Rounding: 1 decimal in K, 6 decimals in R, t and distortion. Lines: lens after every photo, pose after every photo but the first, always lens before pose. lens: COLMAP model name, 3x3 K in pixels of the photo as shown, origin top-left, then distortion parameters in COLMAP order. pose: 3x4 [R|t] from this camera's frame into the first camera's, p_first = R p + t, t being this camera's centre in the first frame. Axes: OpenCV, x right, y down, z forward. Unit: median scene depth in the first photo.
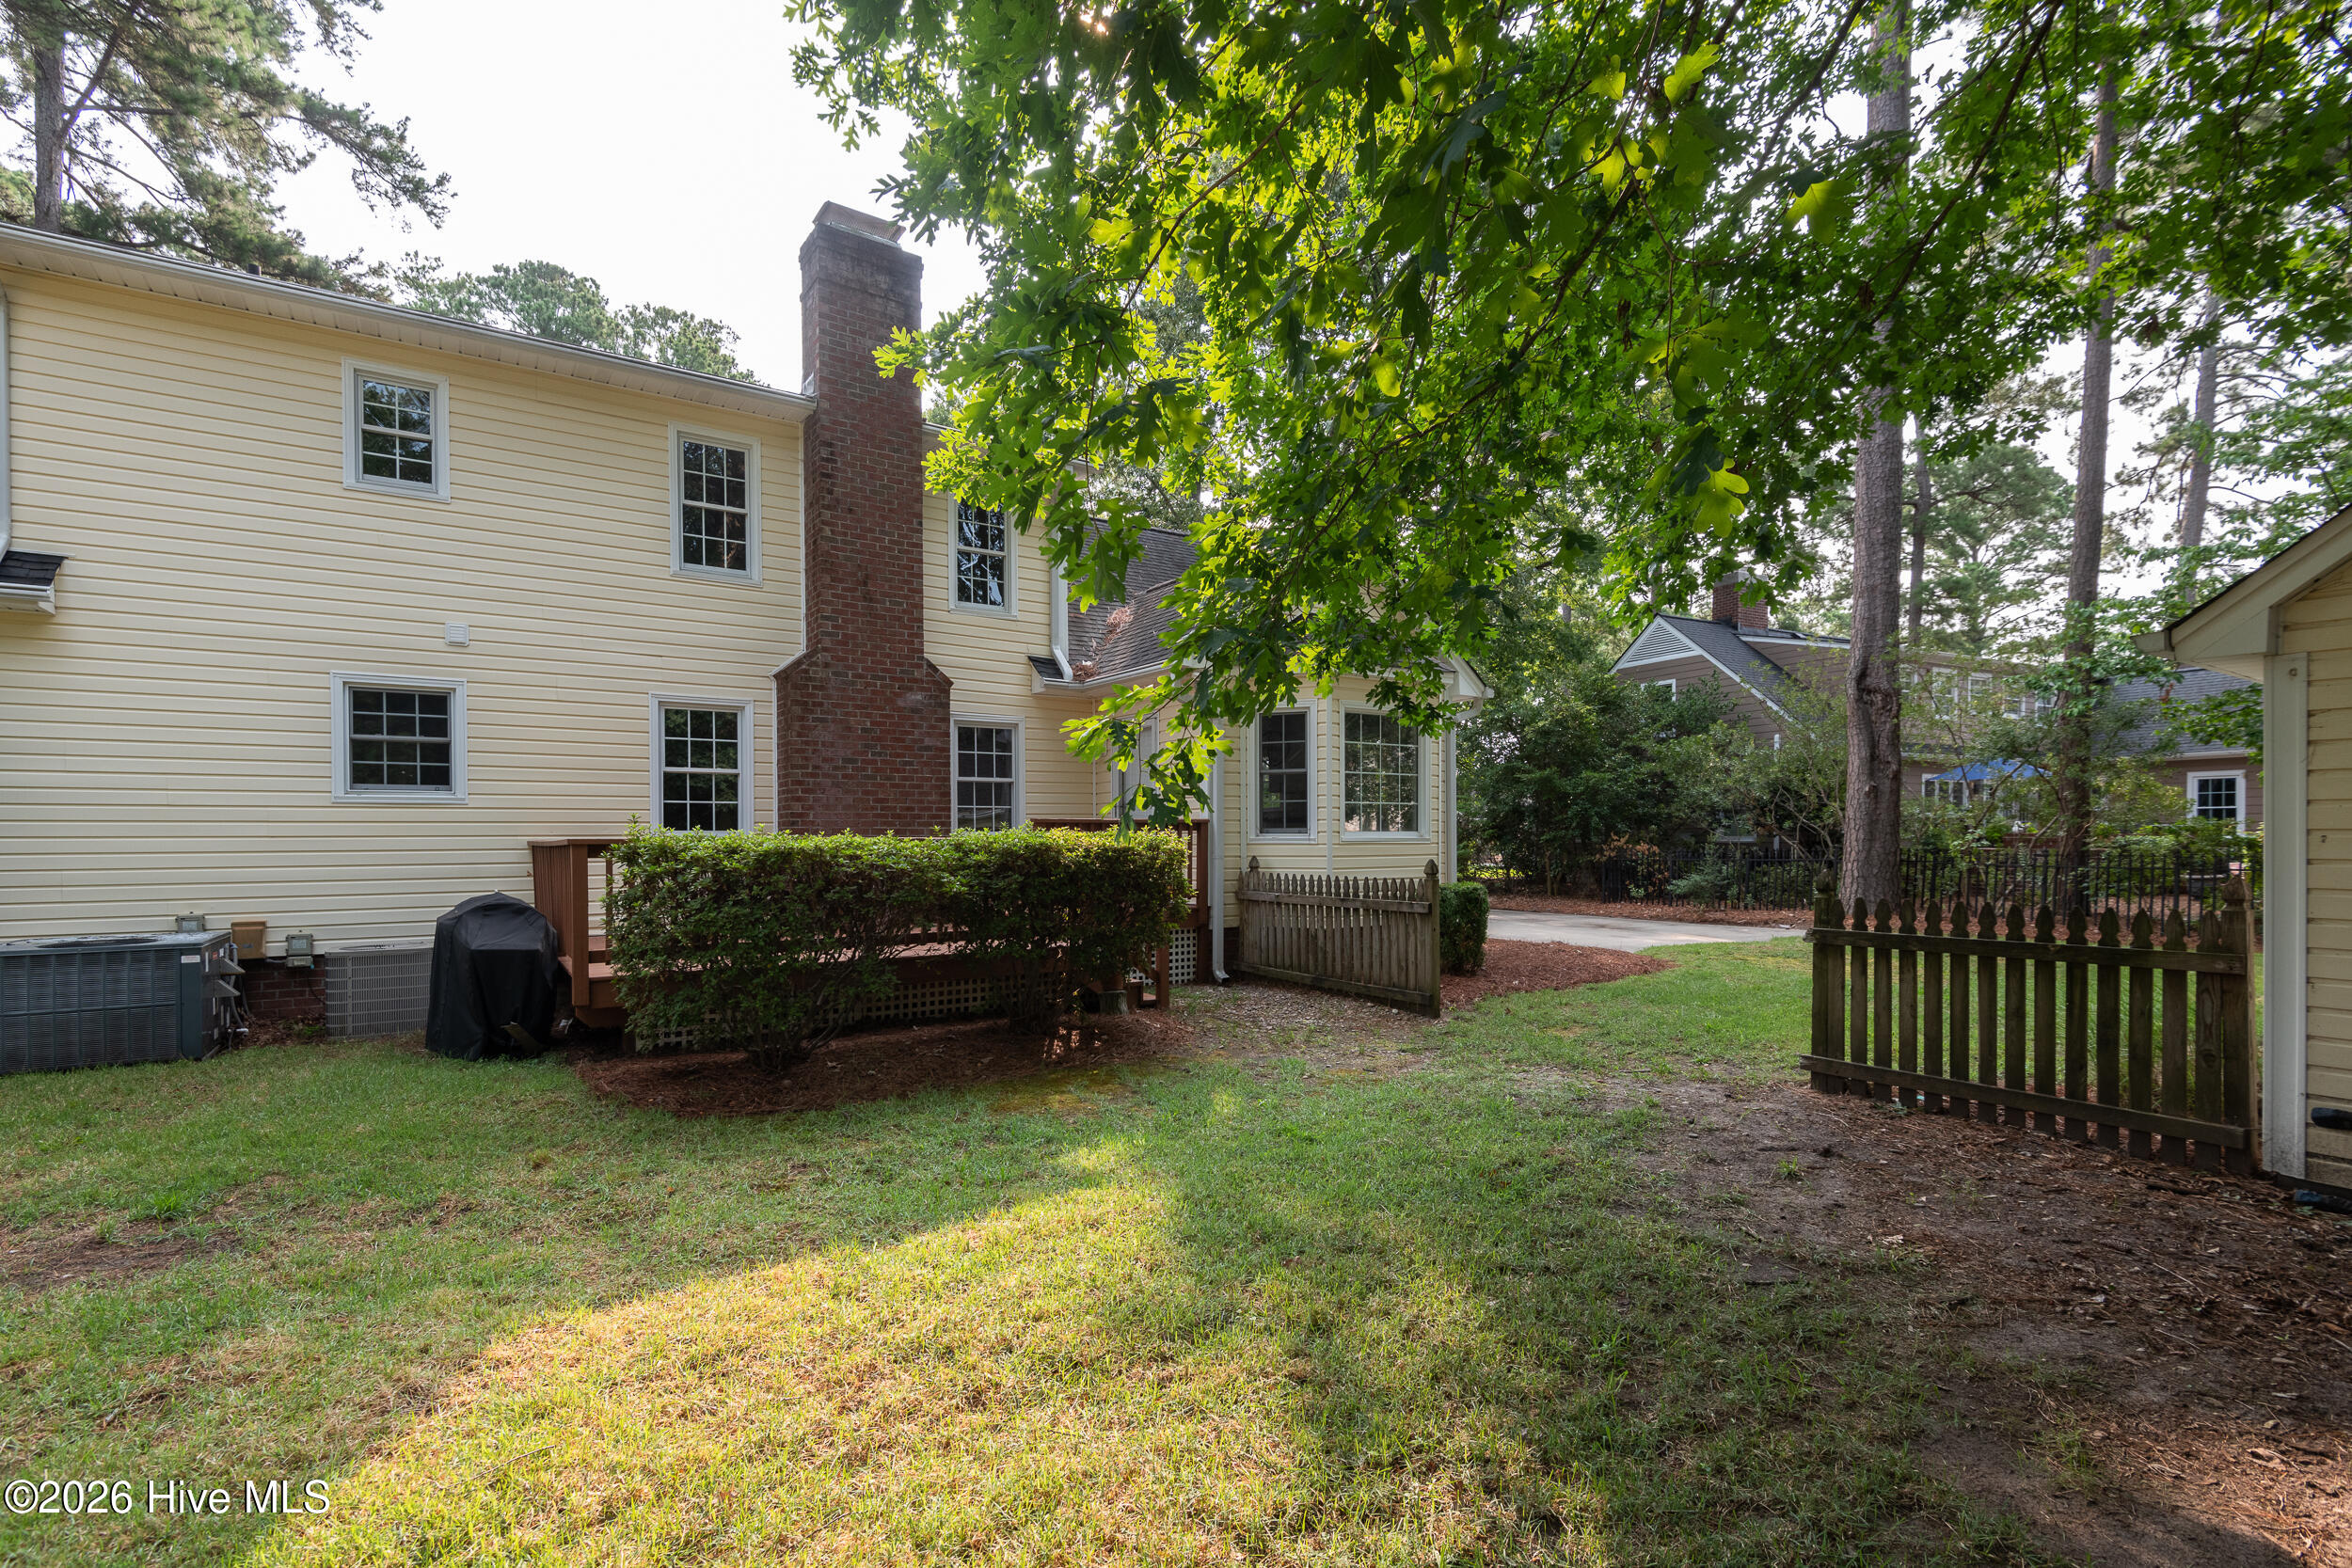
lens RADIAL K [[1087.4, 0, 1189.7], [0, 1087.4, 805.7], [0, 0, 1]] dist [0.005239, -0.000240]
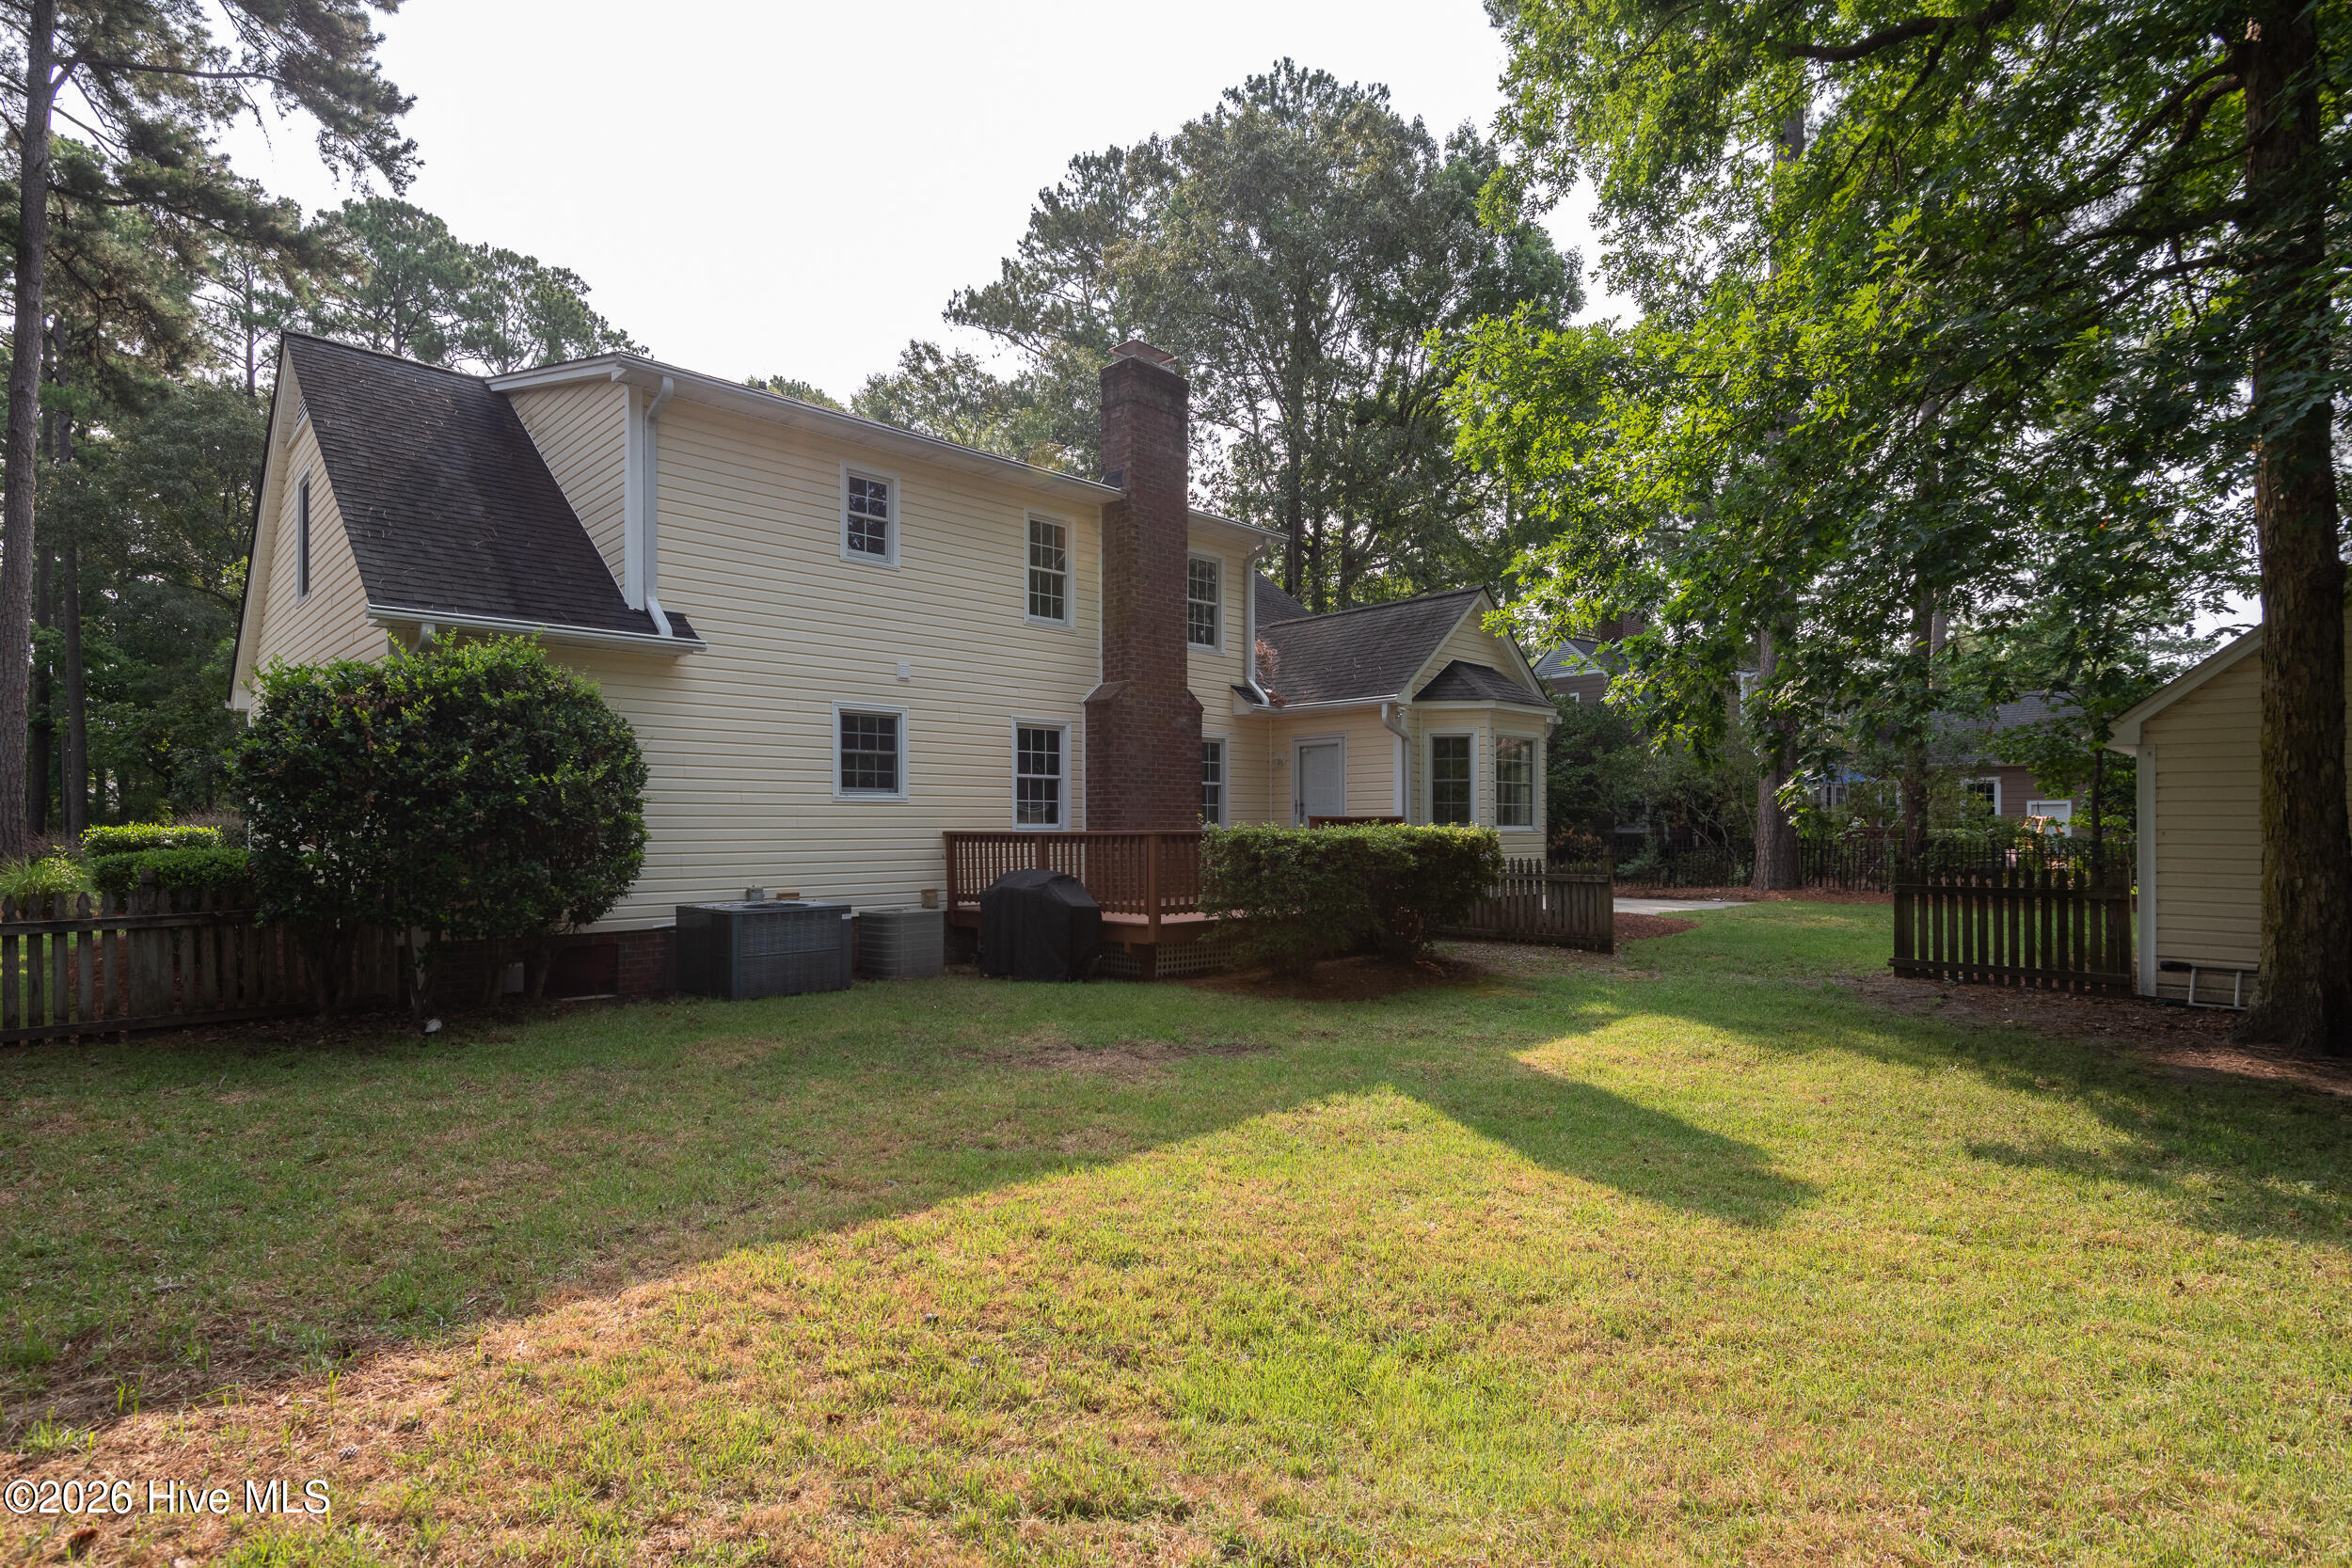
lens RADIAL K [[1172.6, 0, 1165.5], [0, 1172.6, 787.2], [0, 0, 1]] dist [0.003480, -0.000462]
pose [[0.983842, 0.008831, 0.178823, -0.588263], [-0.008014, 0.999954, -0.005294, -0.014325], [-0.178861, 0.003775, 0.983867, -0.409824]]
